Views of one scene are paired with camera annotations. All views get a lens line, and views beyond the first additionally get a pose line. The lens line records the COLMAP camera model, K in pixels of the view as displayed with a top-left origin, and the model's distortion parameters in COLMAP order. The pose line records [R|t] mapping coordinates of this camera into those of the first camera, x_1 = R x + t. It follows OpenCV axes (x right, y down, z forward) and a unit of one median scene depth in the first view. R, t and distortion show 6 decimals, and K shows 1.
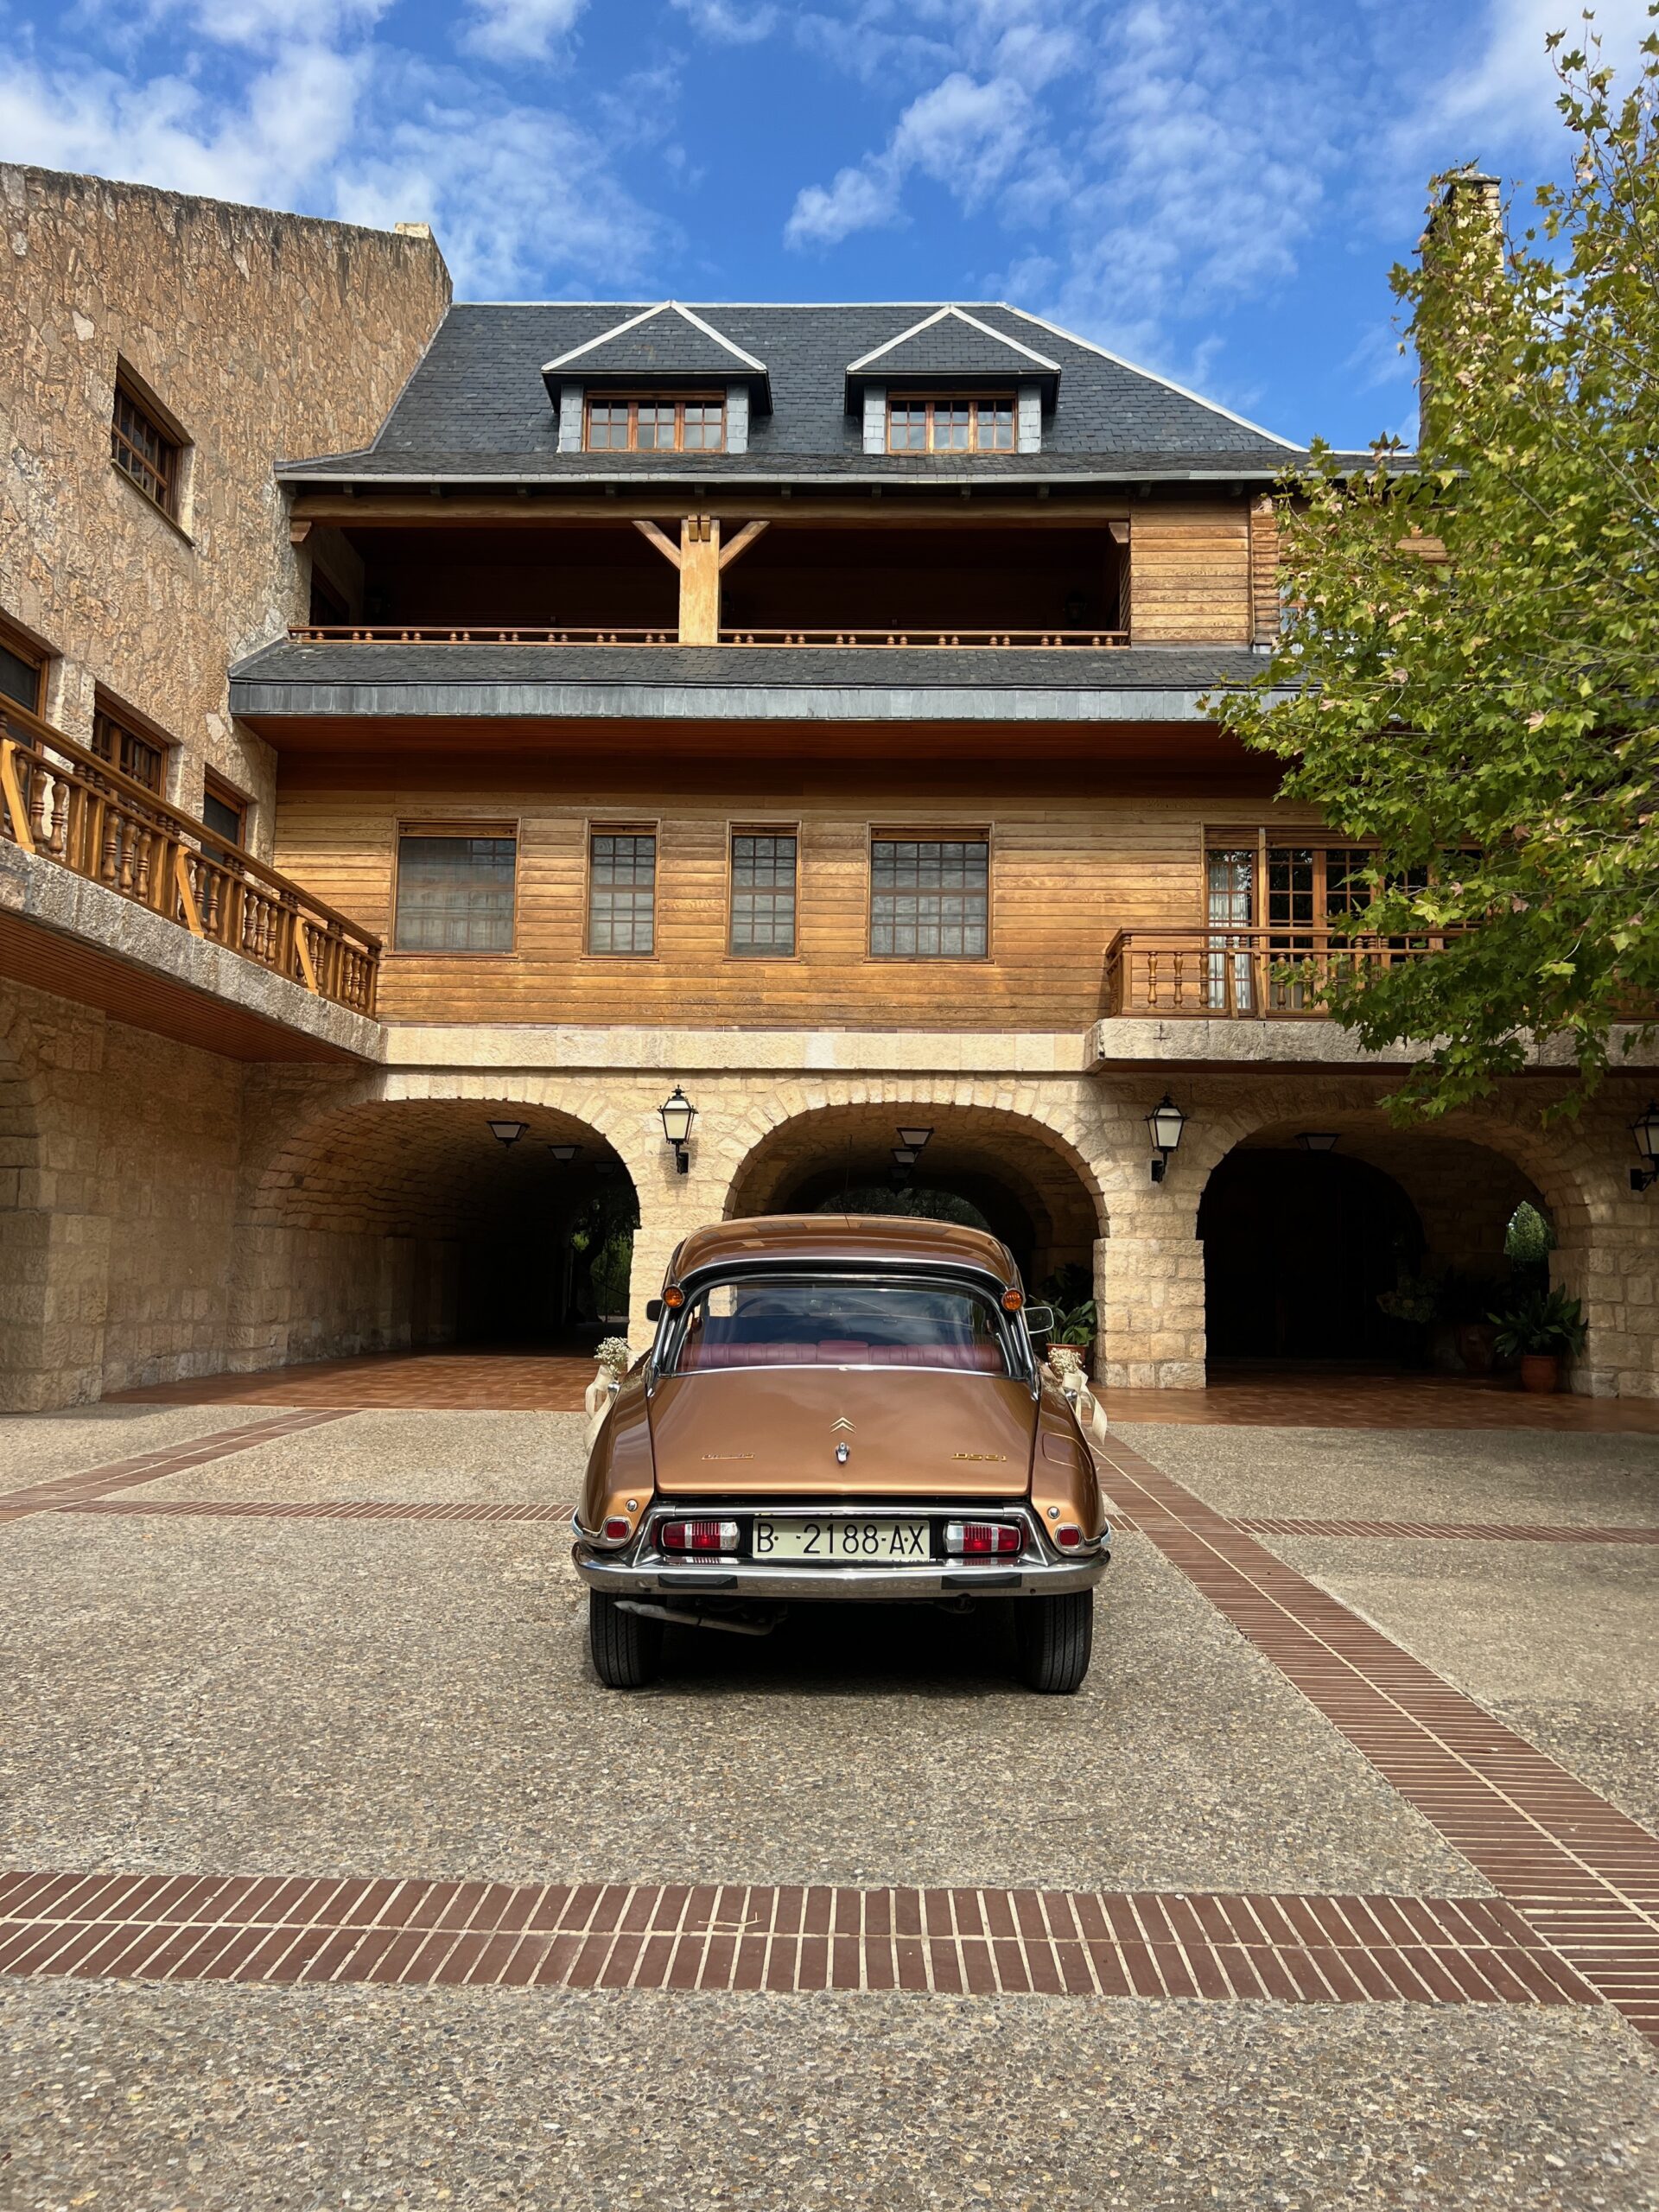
lens RADIAL K [[1675.3, 0, 834.0], [0, 1675.3, 1112.2], [0, 0, 1]] dist [0.044275, -0.054938]
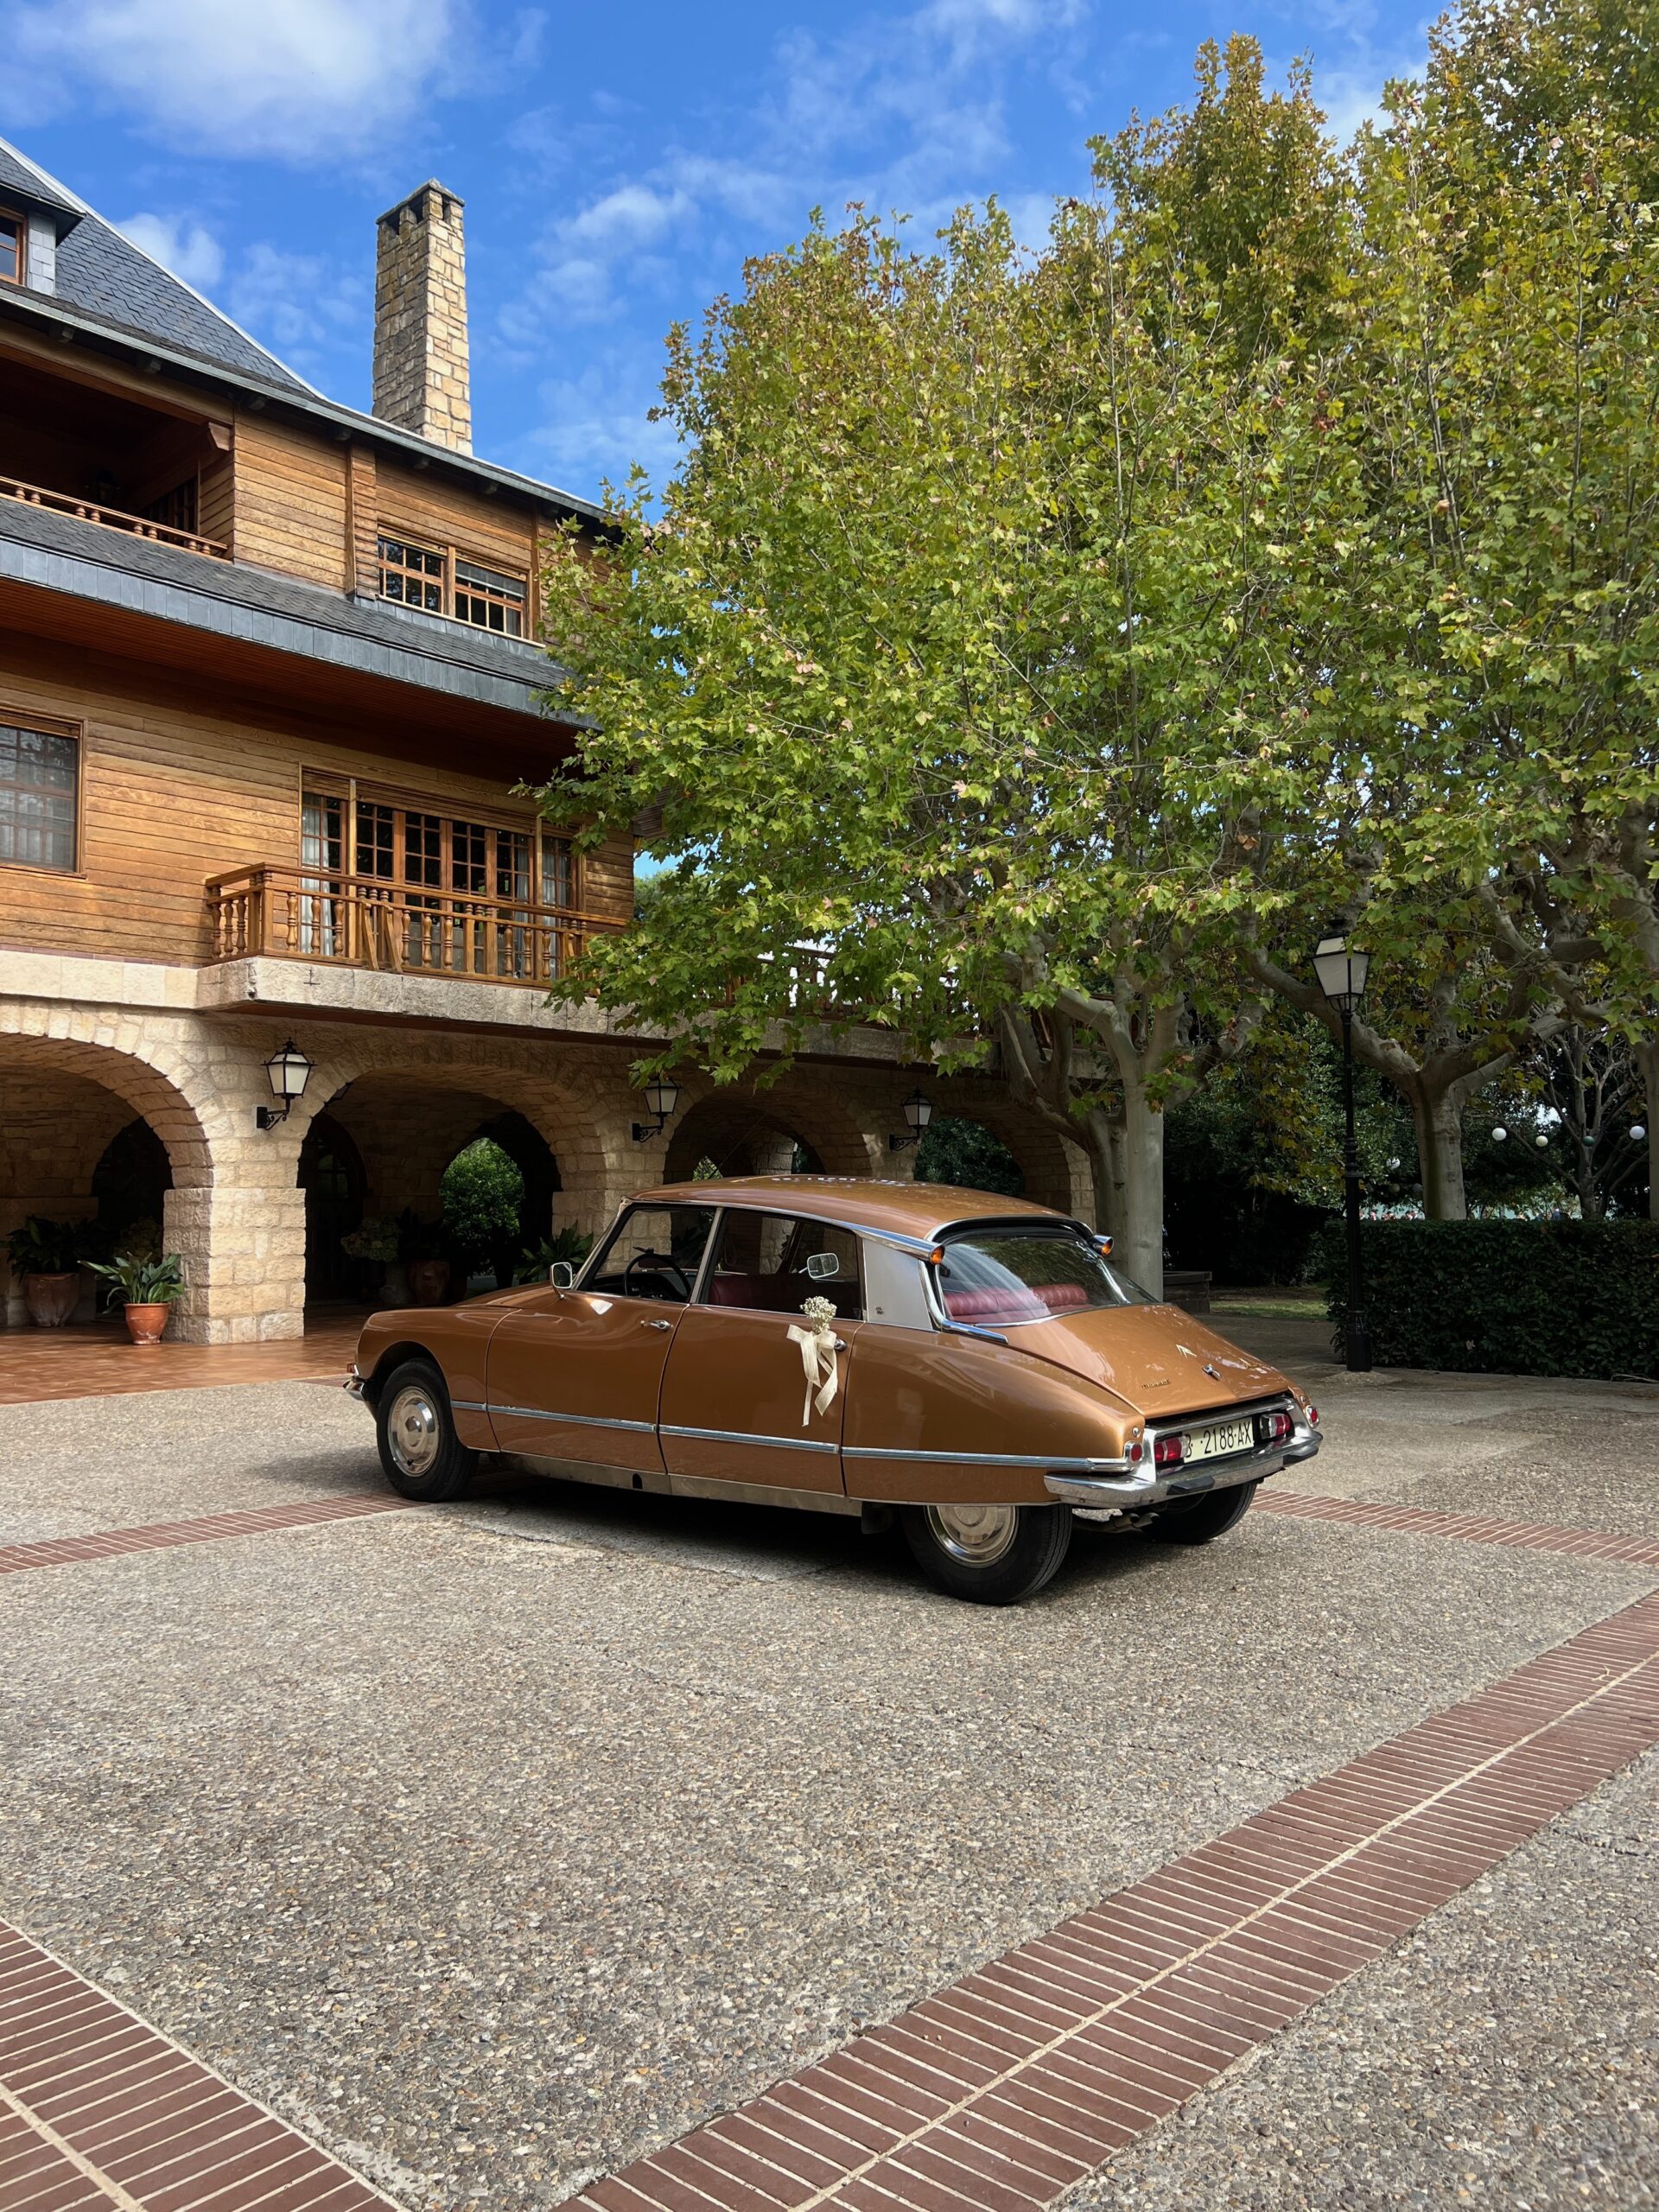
lens RADIAL K [[1675.3, 0, 838.8], [0, 1675.3, 1102.1], [0, 0, 1]] dist [0.044275, -0.054938]
pose [[0.654843, 0.027511, 0.755264, -0.321941], [-0.050473, 0.998698, 0.007384, 0.002162], [-0.754078, -0.042956, 0.655379, 0.113104]]
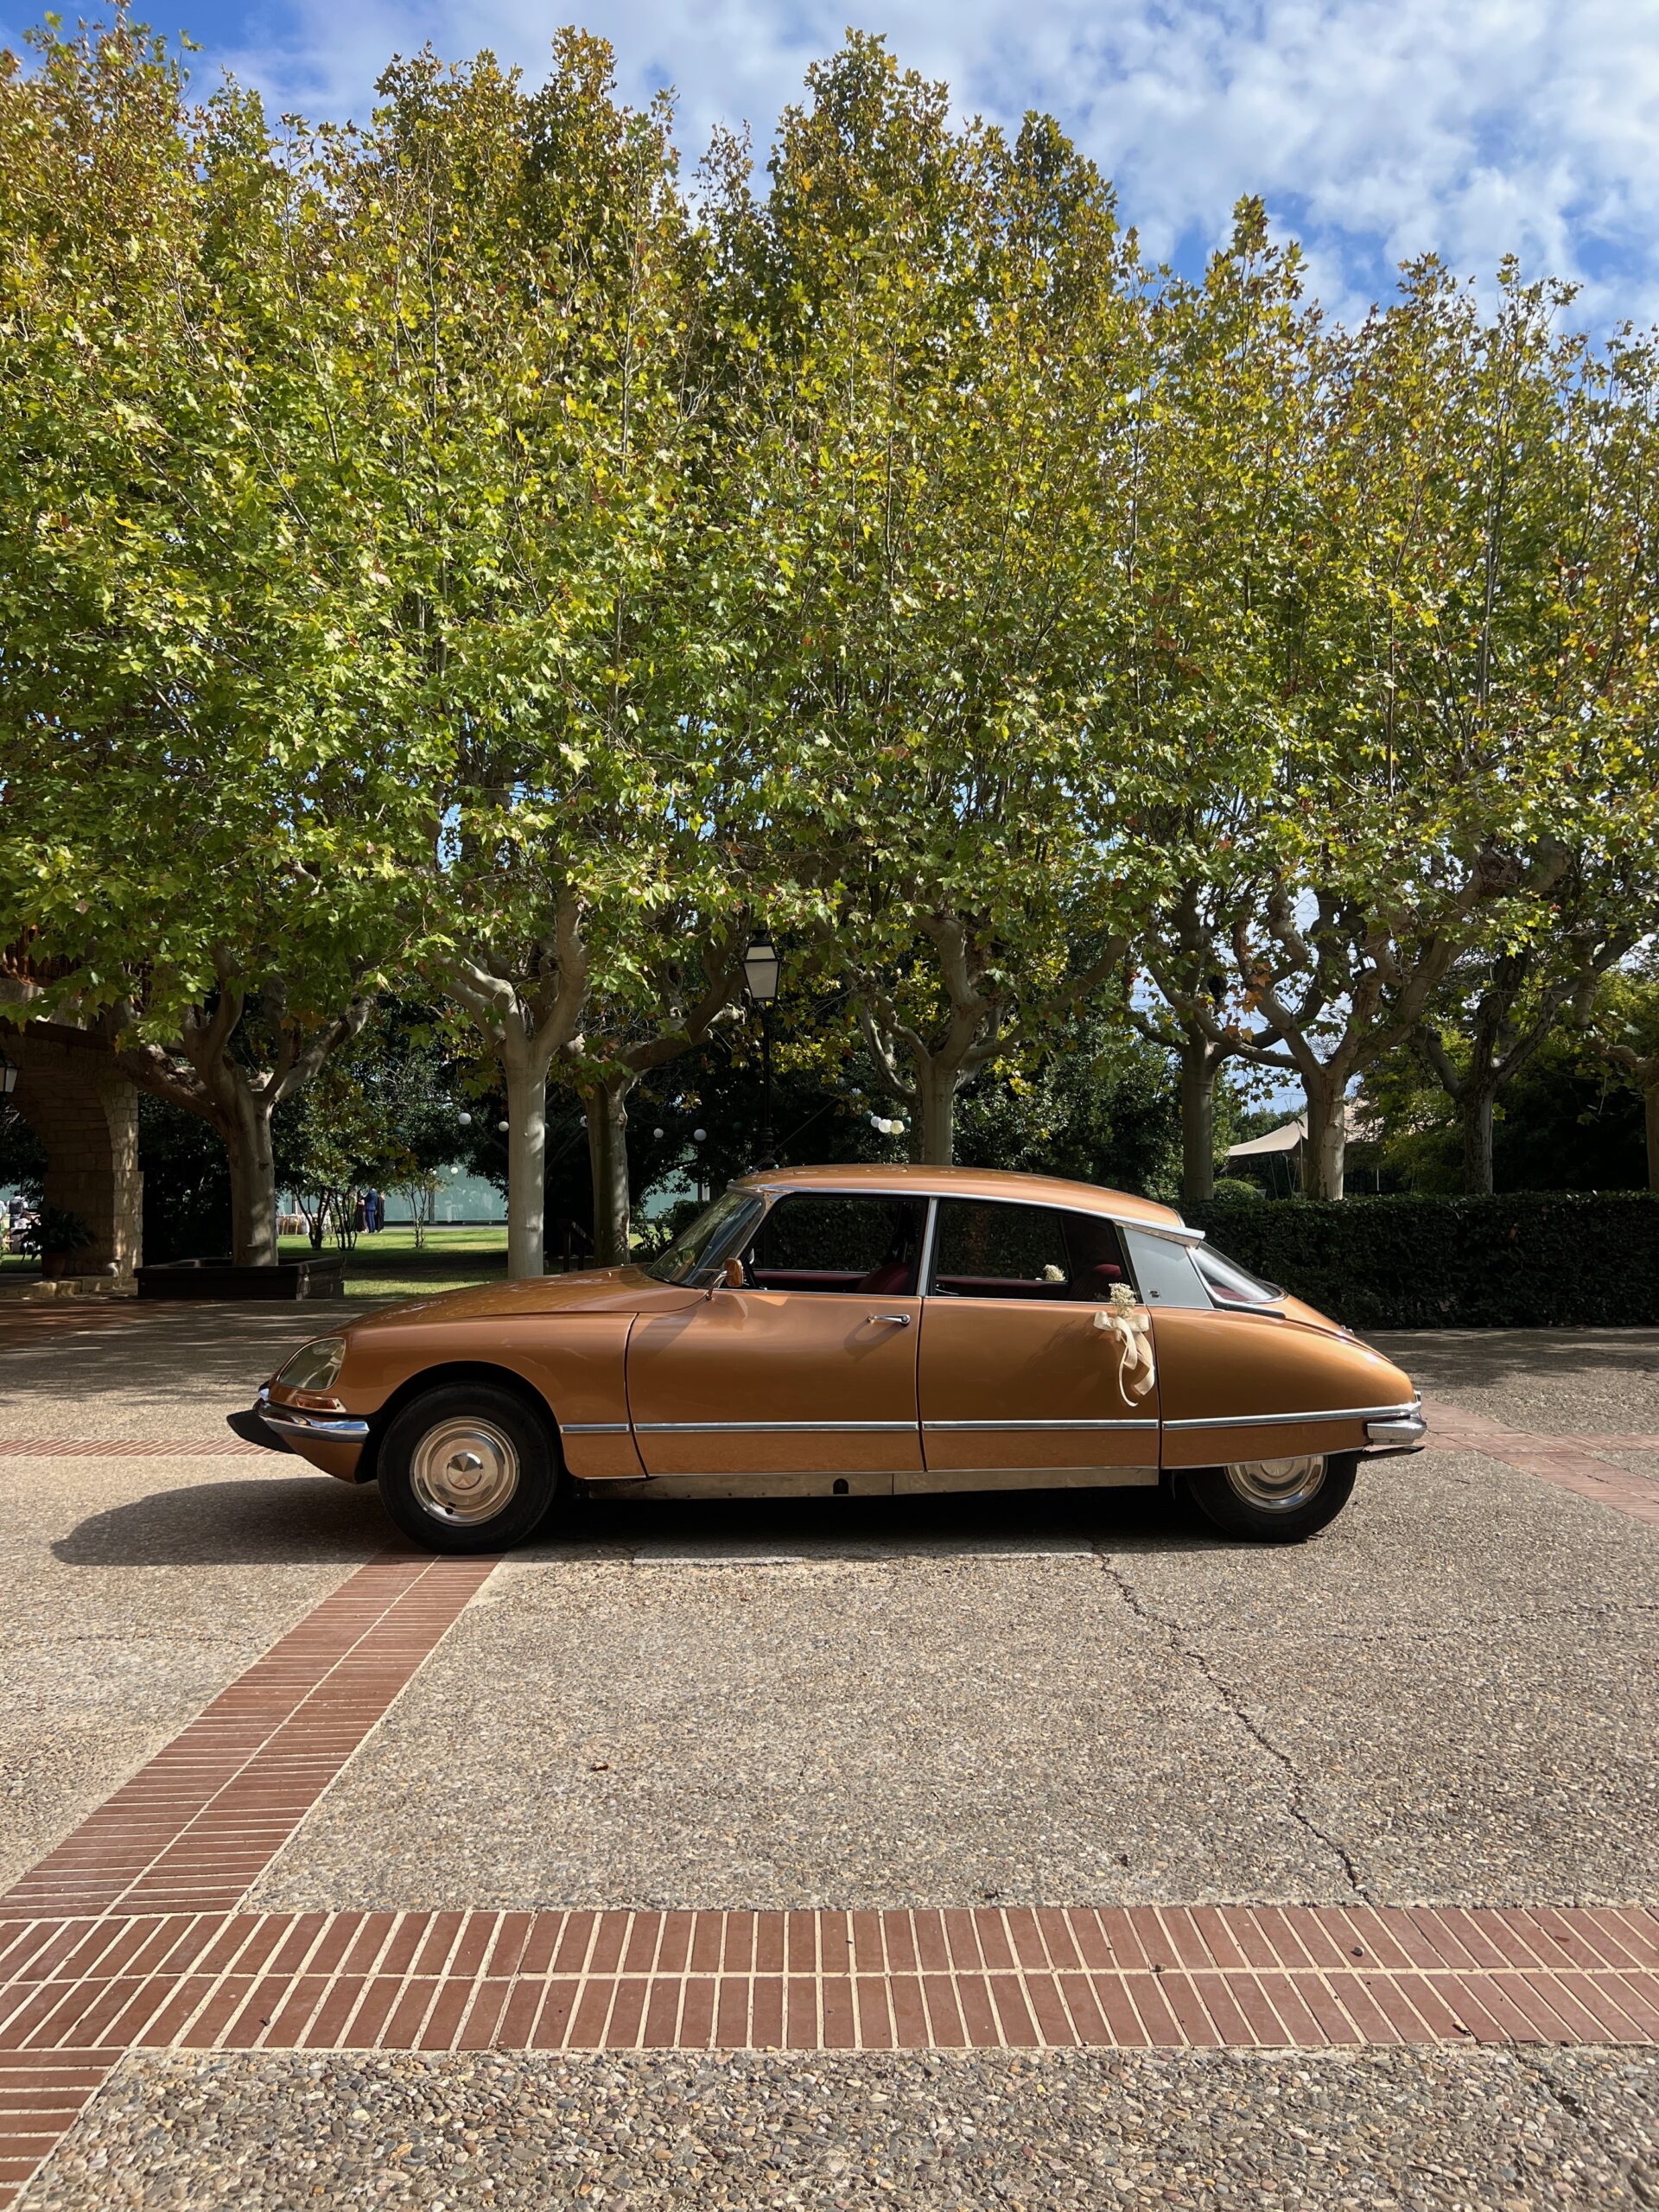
lens RADIAL K [[1675.3, 0, 841.8], [0, 1675.3, 1119.6], [0, 0, 1]] dist [0.044275, -0.054938]
pose [[-0.055497, 0.019751, 0.998263, -0.428390], [-0.085767, 0.996015, -0.024475, 0.025108], [-0.994768, -0.086976, -0.053582, 0.439790]]
